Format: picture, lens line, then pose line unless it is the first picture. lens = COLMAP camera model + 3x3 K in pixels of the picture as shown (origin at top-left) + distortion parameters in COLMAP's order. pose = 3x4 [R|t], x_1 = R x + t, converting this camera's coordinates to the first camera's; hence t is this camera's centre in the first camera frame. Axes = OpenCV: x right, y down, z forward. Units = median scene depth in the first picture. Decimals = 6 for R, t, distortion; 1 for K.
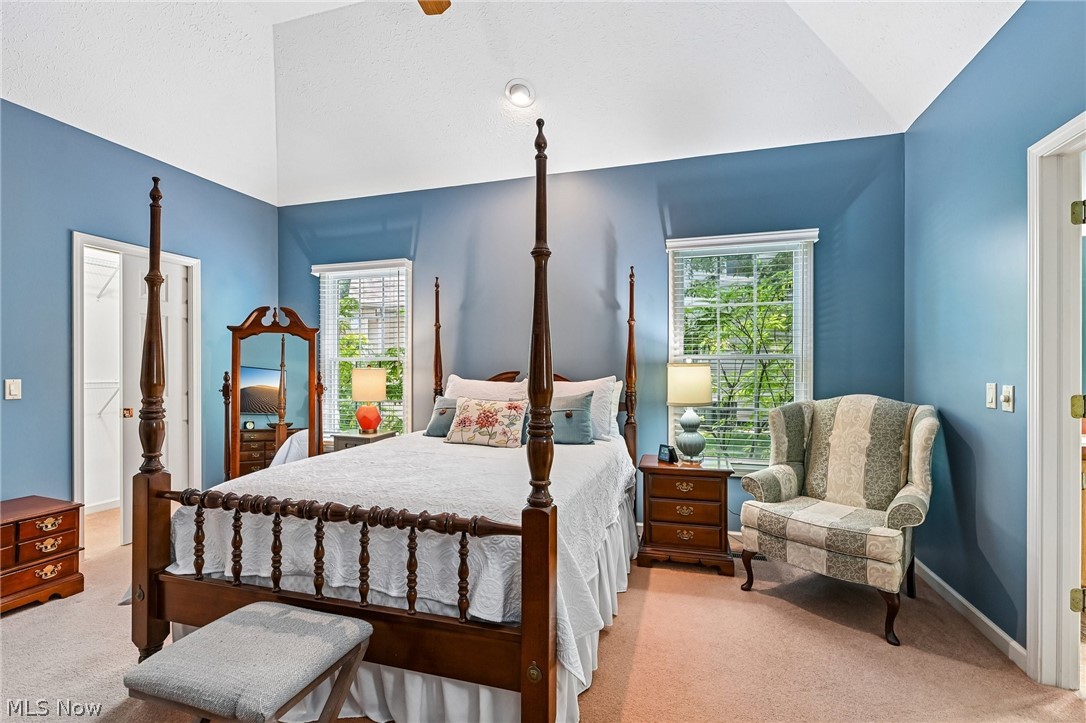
lens RADIAL K [[478.1, 0, 544.4], [0, 478.1, 367.0], [0, 0, 1]] dist [-0.001078, -0.001996]
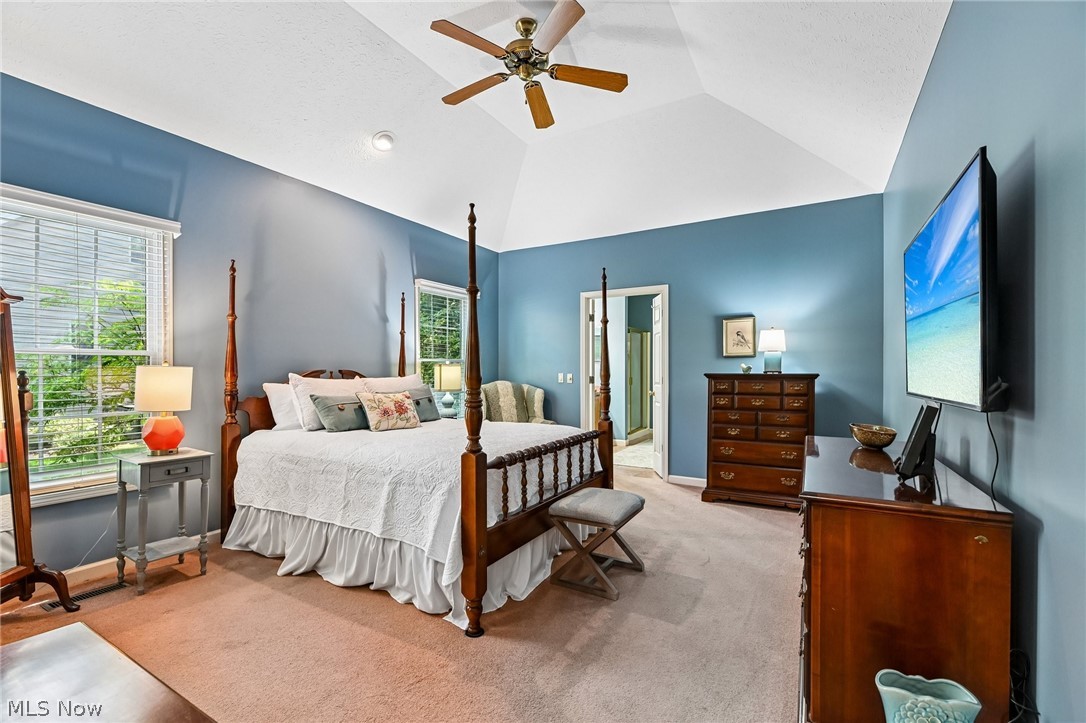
lens RADIAL K [[466.9, 0, 543.5], [0, 466.9, 368.8], [0, 0, 1]] dist [-0.000659, -0.002313]
pose [[0.236068, 0.001718, 0.971735, -1.182674], [-0.001414, 0.999998, -0.001425, 0.009444], [-0.971736, -0.001038, 0.236070, 0.346480]]
